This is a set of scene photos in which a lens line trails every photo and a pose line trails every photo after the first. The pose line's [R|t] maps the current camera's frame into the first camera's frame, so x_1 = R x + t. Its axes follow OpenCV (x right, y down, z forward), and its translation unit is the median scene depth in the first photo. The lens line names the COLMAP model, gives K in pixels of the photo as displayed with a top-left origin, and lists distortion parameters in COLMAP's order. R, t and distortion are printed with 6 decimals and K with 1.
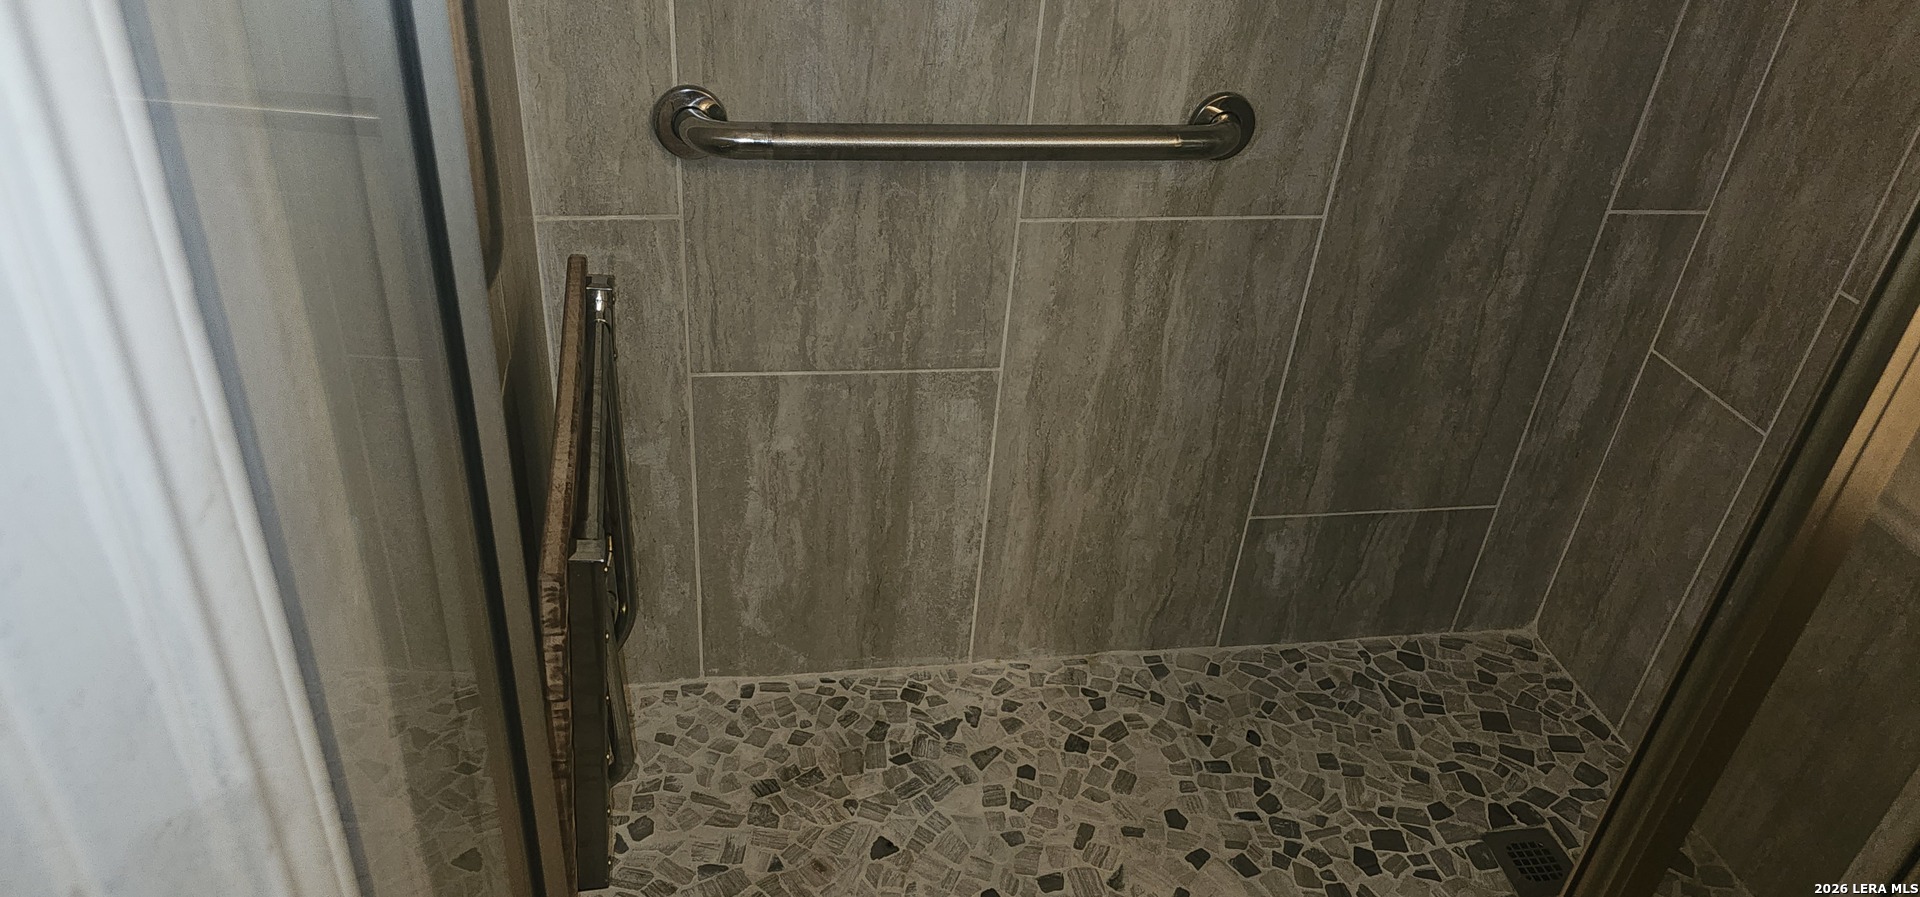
lens RADIAL K [[1286.1, 0, 946.7], [0, 1286.1, 459.8], [0, 0, 1]] dist [0.054798, -0.044297]
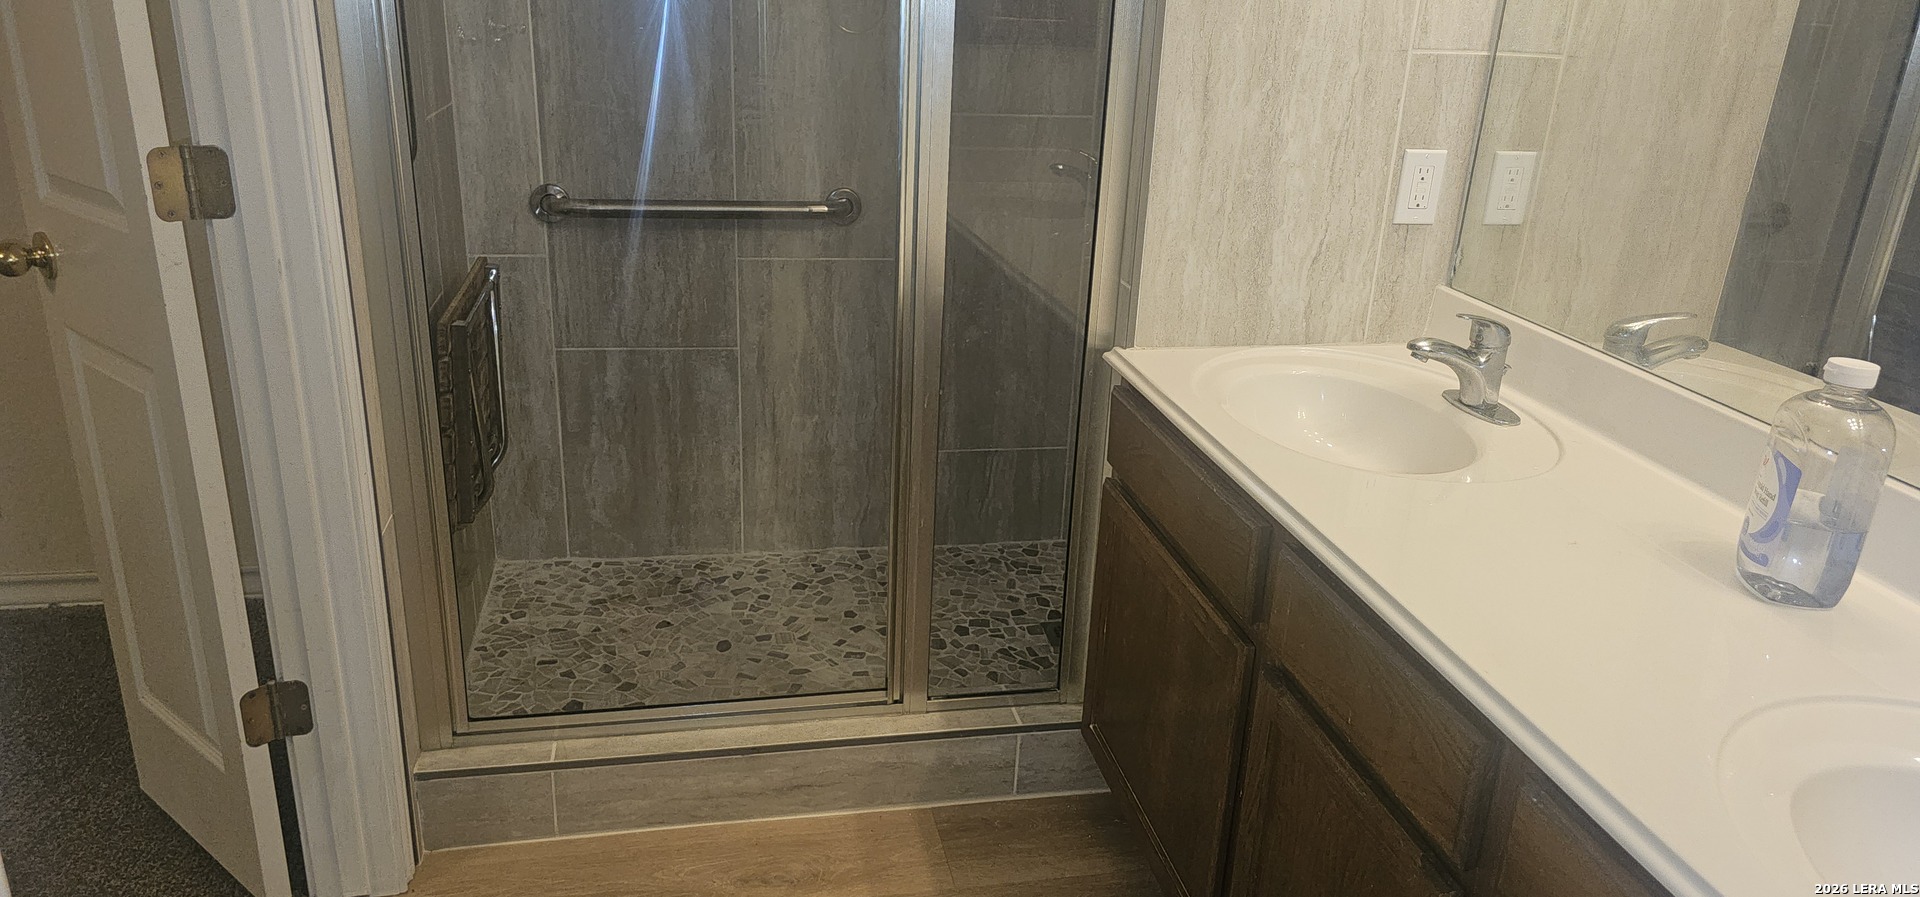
lens RADIAL K [[1286.1, 0, 974.3], [0, 1286.1, 442.6], [0, 0, 1]] dist [0.054798, -0.044297]
pose [[0.999361, -0.032819, 0.014167, 0.311132], [0.035178, 0.973312, -0.226772, 0.431219], [-0.006346, 0.227126, 0.973845, -0.631947]]
